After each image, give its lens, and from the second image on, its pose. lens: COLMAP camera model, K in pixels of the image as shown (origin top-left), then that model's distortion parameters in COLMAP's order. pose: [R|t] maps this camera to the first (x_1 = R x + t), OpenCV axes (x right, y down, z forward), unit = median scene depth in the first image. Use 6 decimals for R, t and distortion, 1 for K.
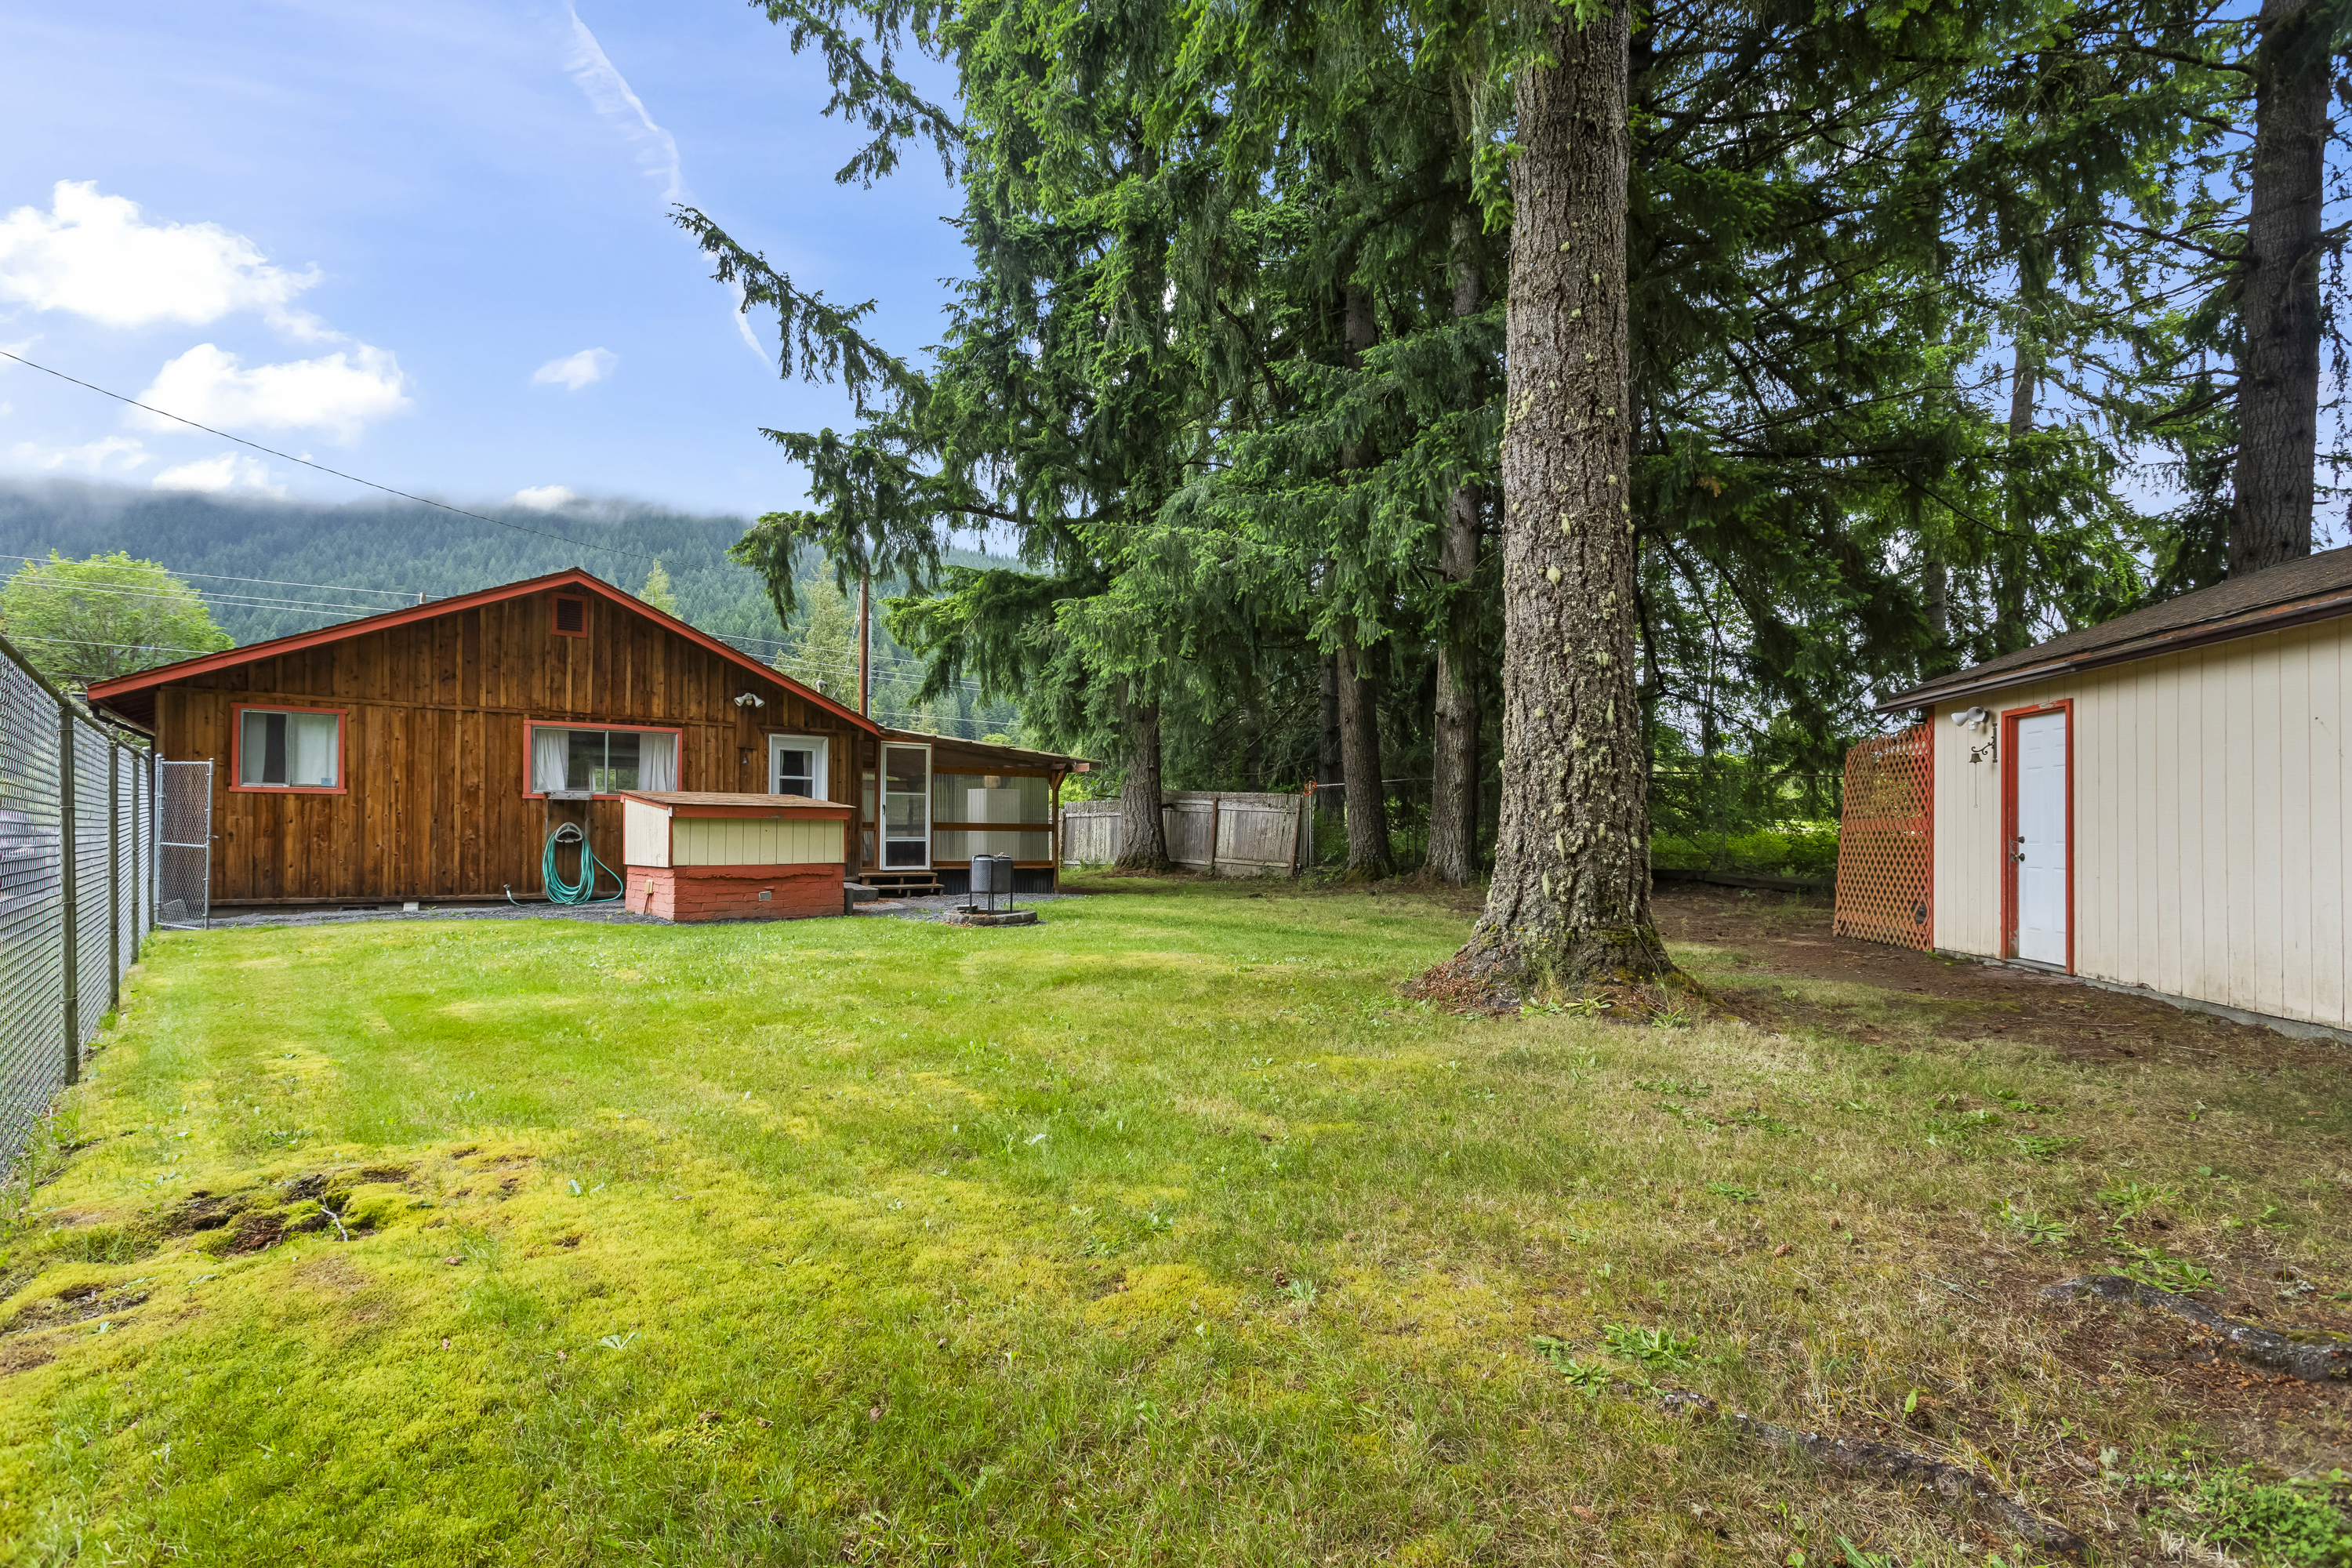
lens RADIAL K [[1090.4, 0, 1172.9], [0, 1090.4, 771.8], [0, 0, 1]] dist [0.000776, 0.000226]
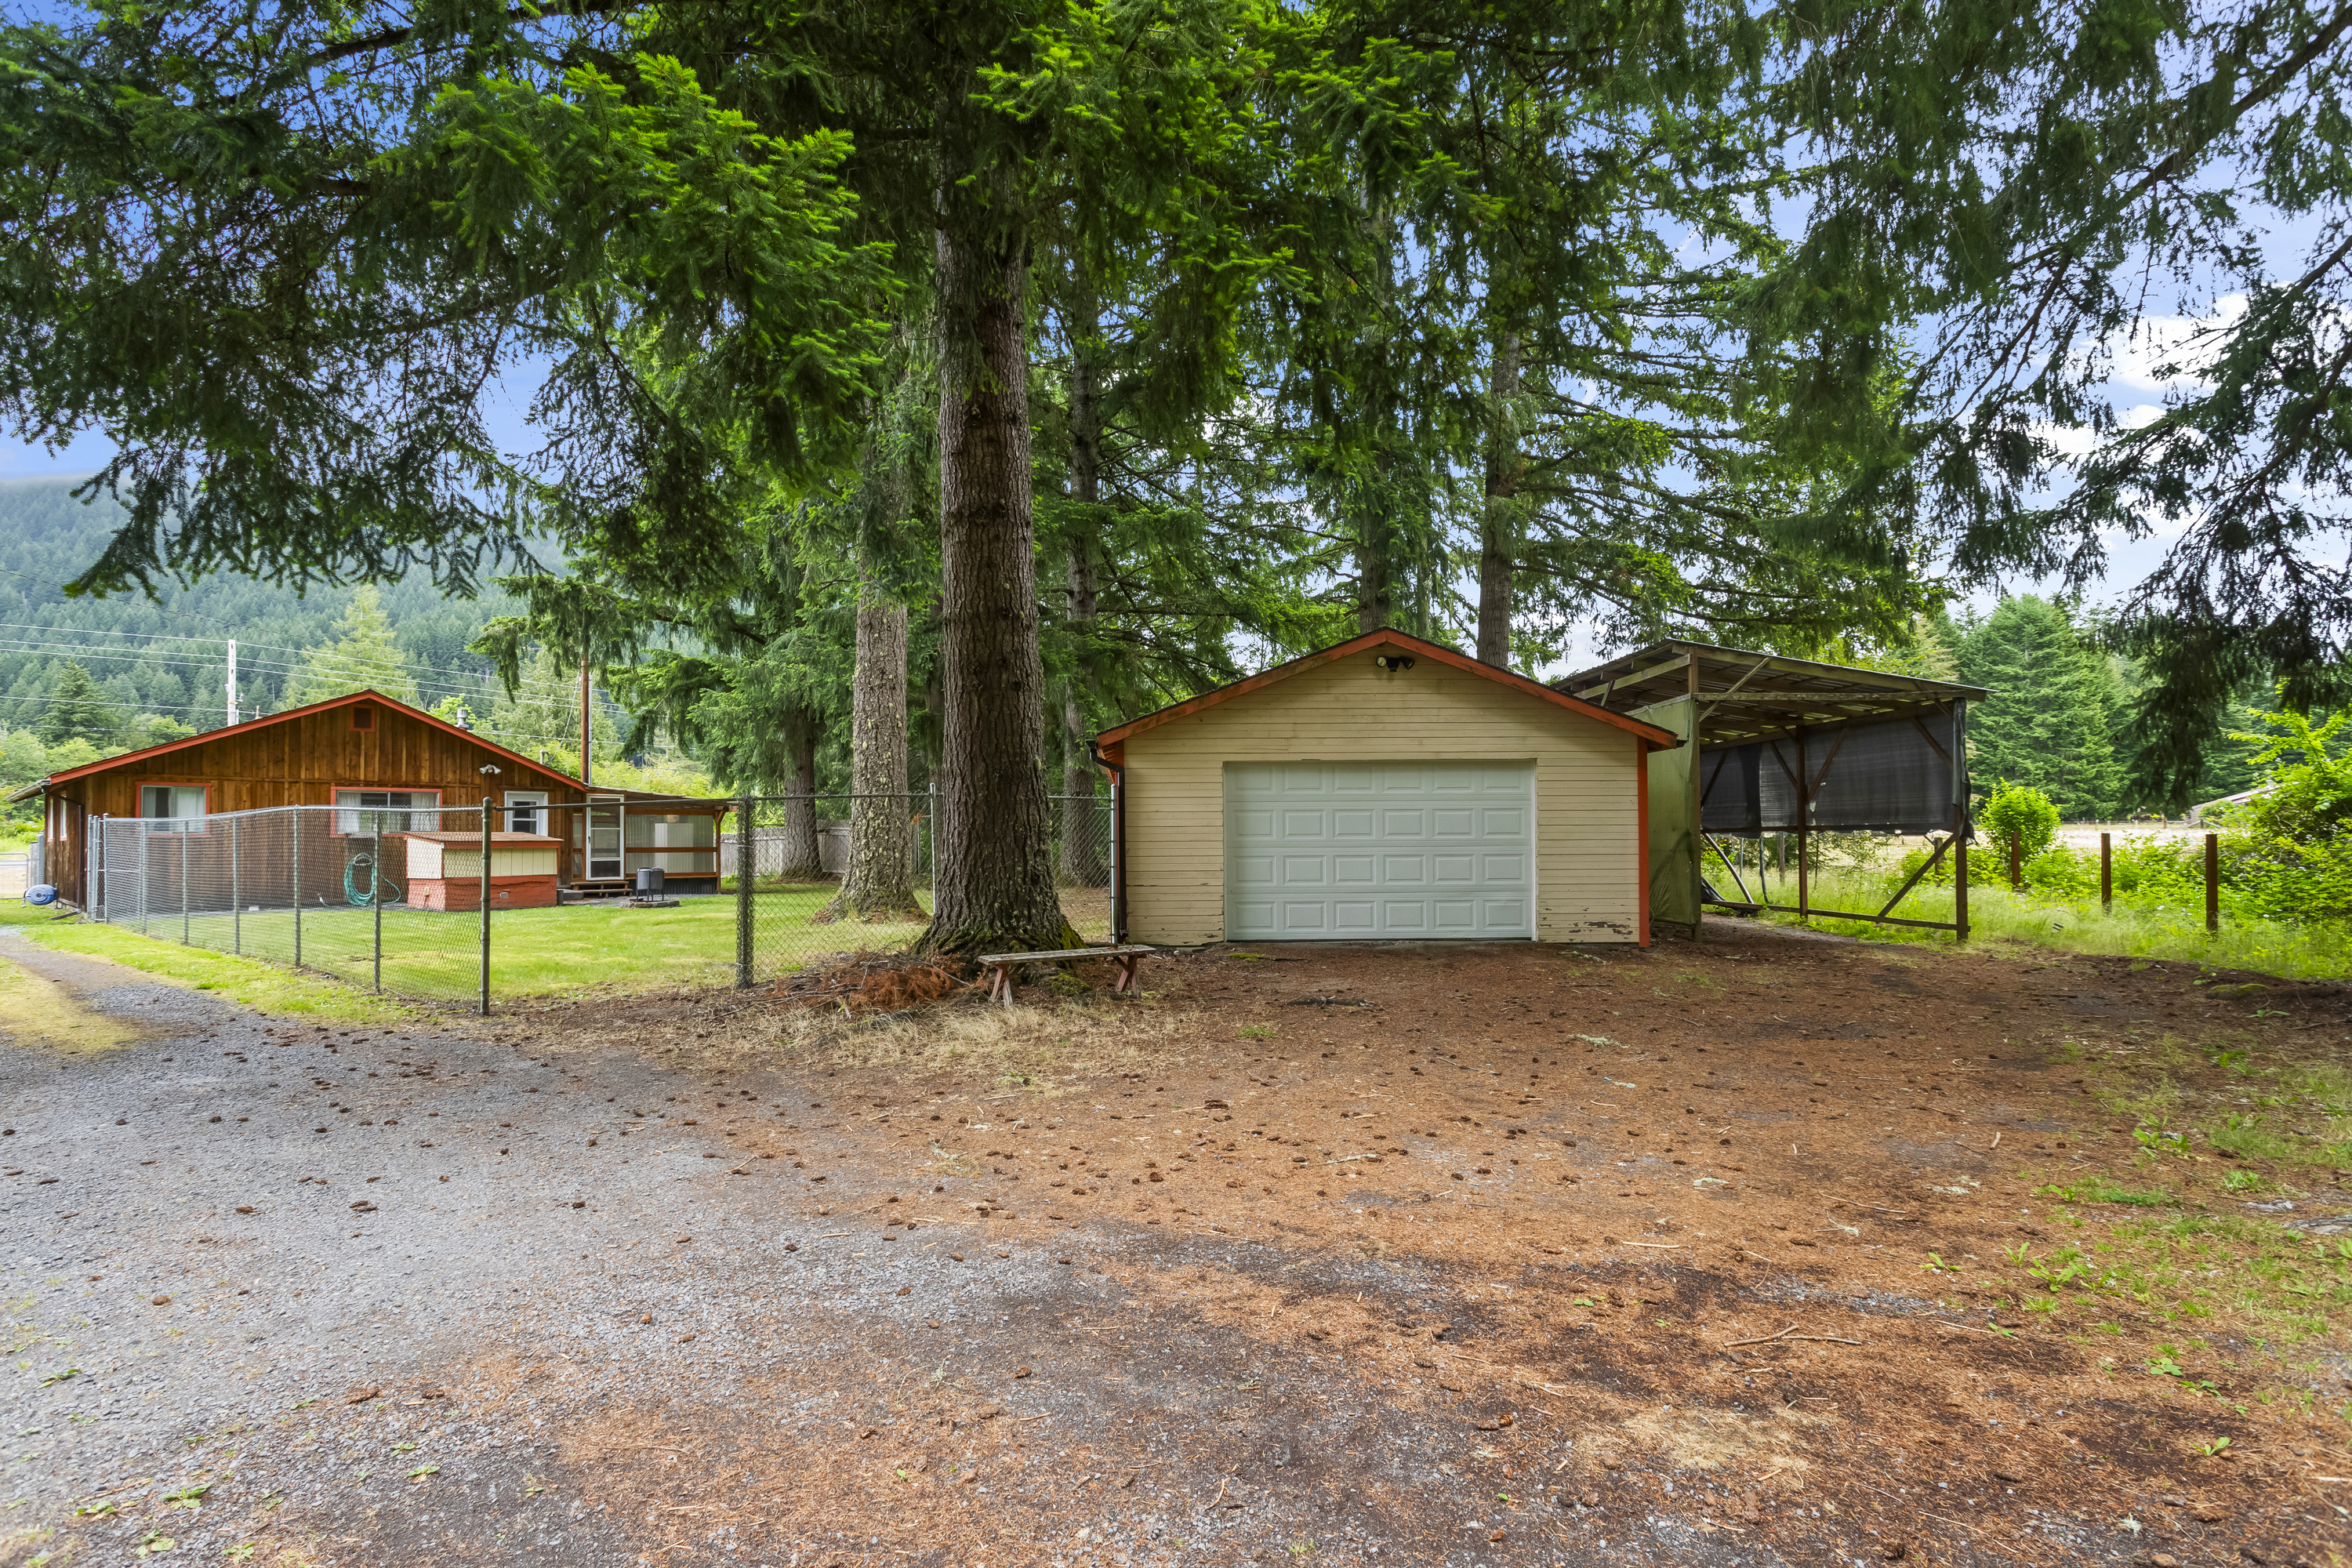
lens RADIAL K [[1090.4, 0, 1172.9], [0, 1090.4, 771.8], [0, 0, 1]] dist [0.000776, 0.000226]
pose [[0.978033, -0.003098, 0.208427, 0.220496], [0.005507, 0.999925, -0.010976, -0.040336], [-0.208377, 0.011882, 0.977976, -0.672506]]
